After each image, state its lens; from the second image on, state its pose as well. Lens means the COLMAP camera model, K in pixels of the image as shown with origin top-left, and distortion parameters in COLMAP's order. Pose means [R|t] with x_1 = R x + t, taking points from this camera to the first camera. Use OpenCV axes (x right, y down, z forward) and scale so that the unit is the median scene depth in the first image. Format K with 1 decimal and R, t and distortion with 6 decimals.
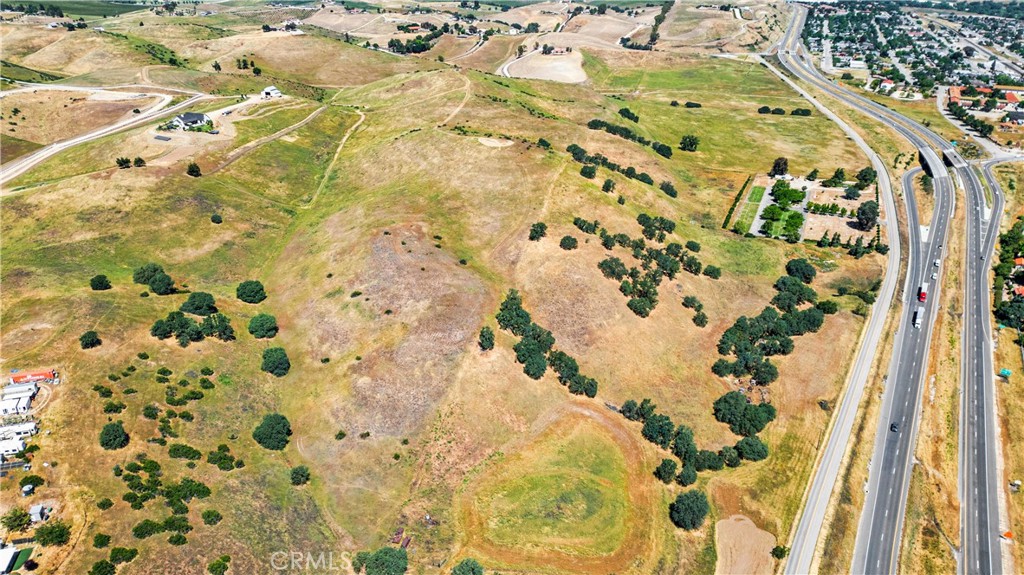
lens RADIAL K [[739.4, 0, 511.8], [0, 739.4, 290.1], [0, 0, 1]] dist [0.059279, -0.047232]
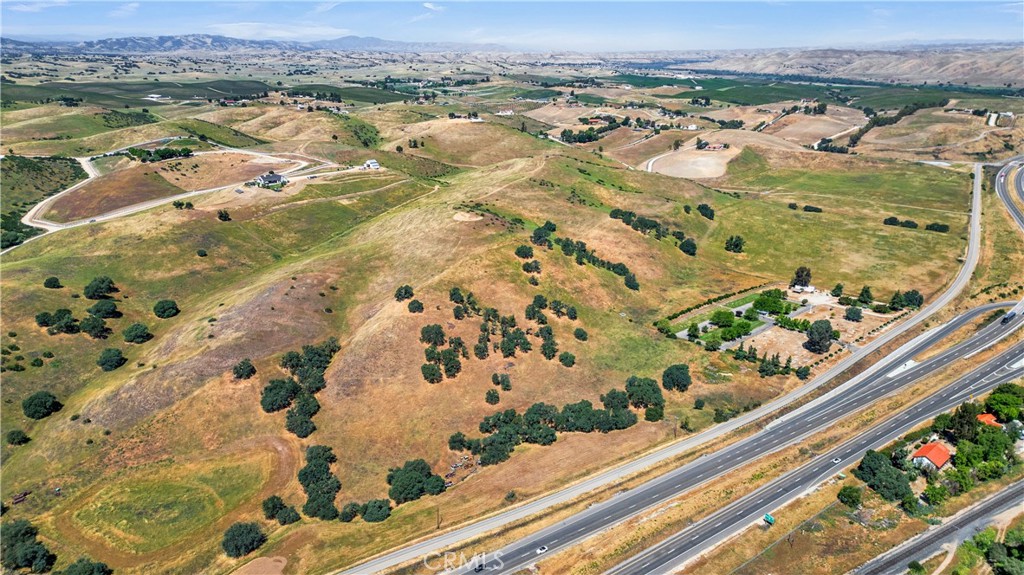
lens RADIAL K [[739.4, 0, 513.2], [0, 739.4, 288.3], [0, 0, 1]] dist [0.059279, -0.047232]
pose [[0.914584, 0.126364, -0.384146, 0.597813], [-0.171245, 0.981571, -0.084817, -0.022807], [0.366348, 0.143355, 0.919368, 0.060843]]
